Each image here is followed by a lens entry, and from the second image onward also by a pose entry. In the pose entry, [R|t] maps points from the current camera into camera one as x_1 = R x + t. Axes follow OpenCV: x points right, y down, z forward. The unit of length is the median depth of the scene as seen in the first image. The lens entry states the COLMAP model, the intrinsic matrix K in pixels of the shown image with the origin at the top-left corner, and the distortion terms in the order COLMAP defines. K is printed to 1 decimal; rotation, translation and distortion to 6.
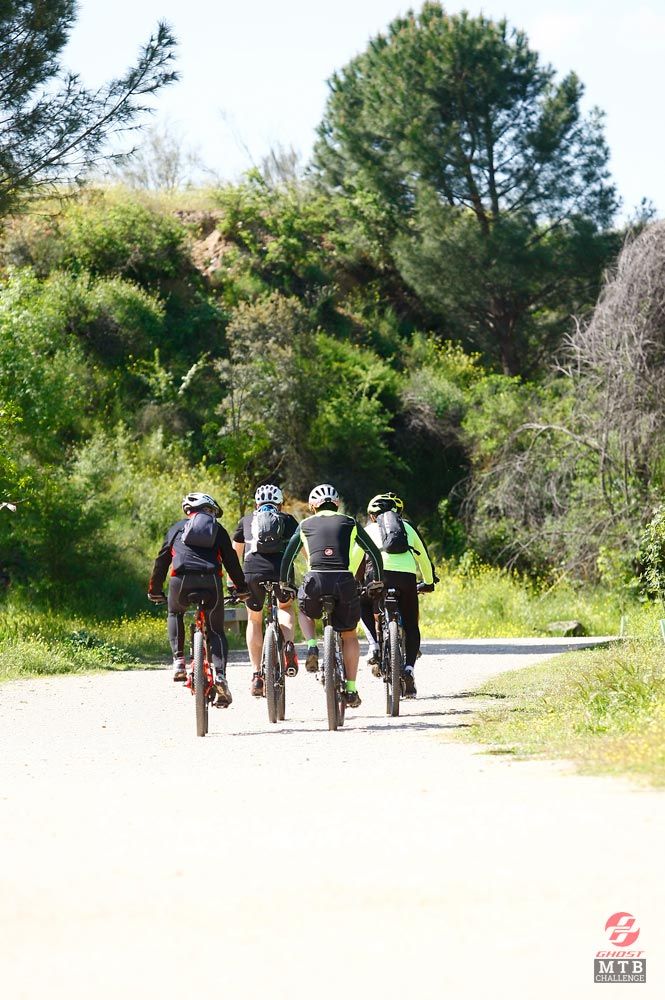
lens RADIAL K [[5680.1, 0, 332.5], [0, 5680.1, 500.0], [0, 0, 1]] dist [0.750583, -12.891162]
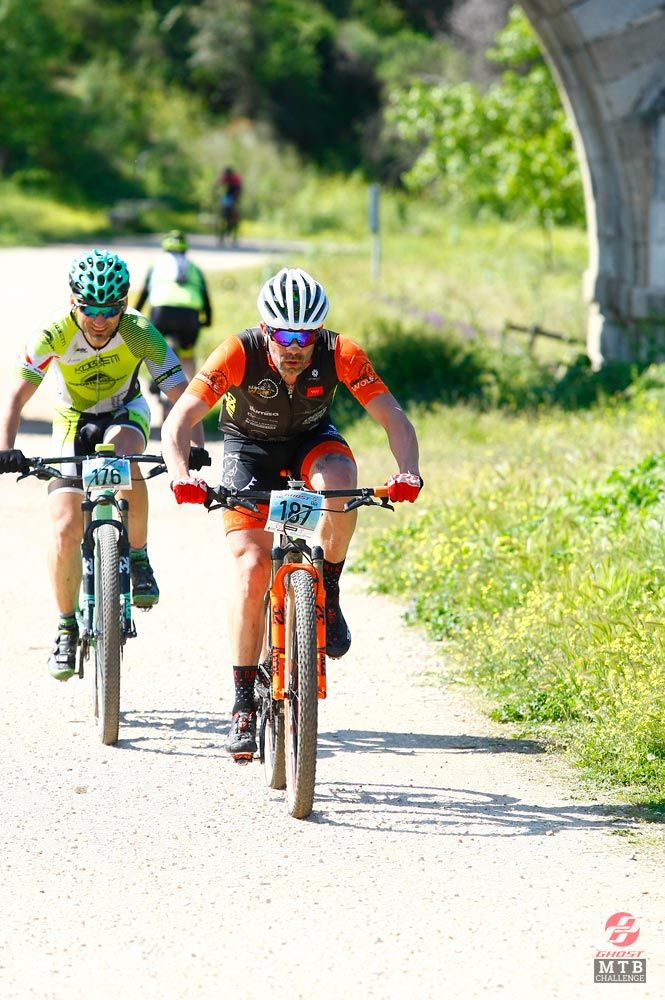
lens RADIAL K [[6472.0, 0, 367.2], [0, 6472.0, 496.9], [0, 0, 1]] dist [1.062029, 5.276101]
pose [[0.996984, 0.074174, -0.022835, 0.061971], [-0.072303, 0.994631, 0.074039, -0.025948], [0.028204, -0.072165, 0.996994, -0.508116]]
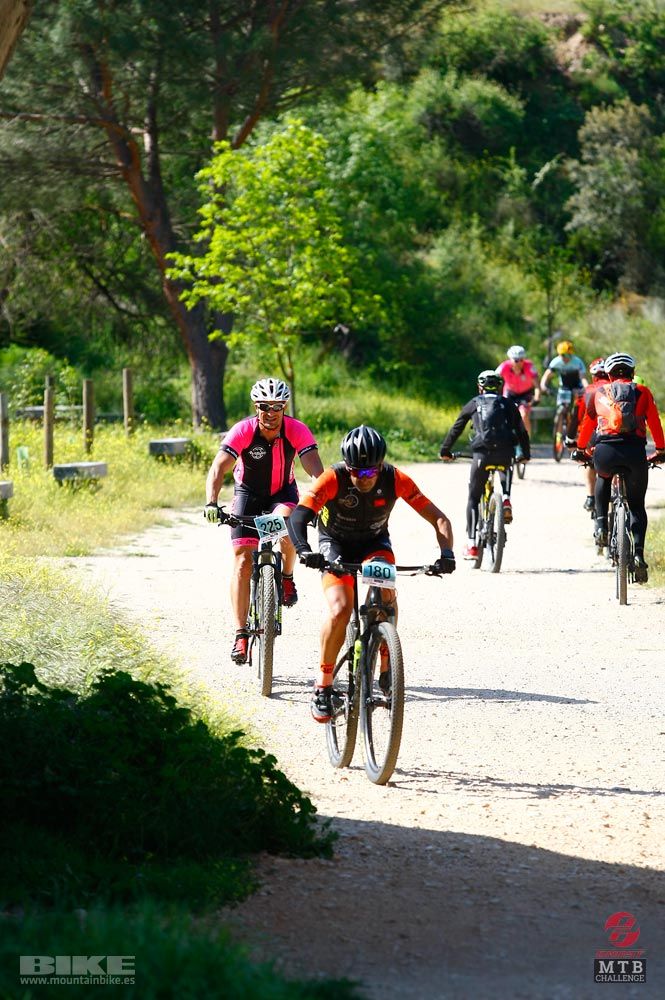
lens RADIAL K [[6257.5, 0, 332.5], [0, 6257.5, 500.0], [0, 0, 1]] dist [1.318259, 19.046031]
pose [[0.996205, 0.053231, -0.068860, 0.020752], [-0.050018, 0.997614, 0.047581, -0.014441], [0.071229, -0.043956, 0.996491, -0.202449]]
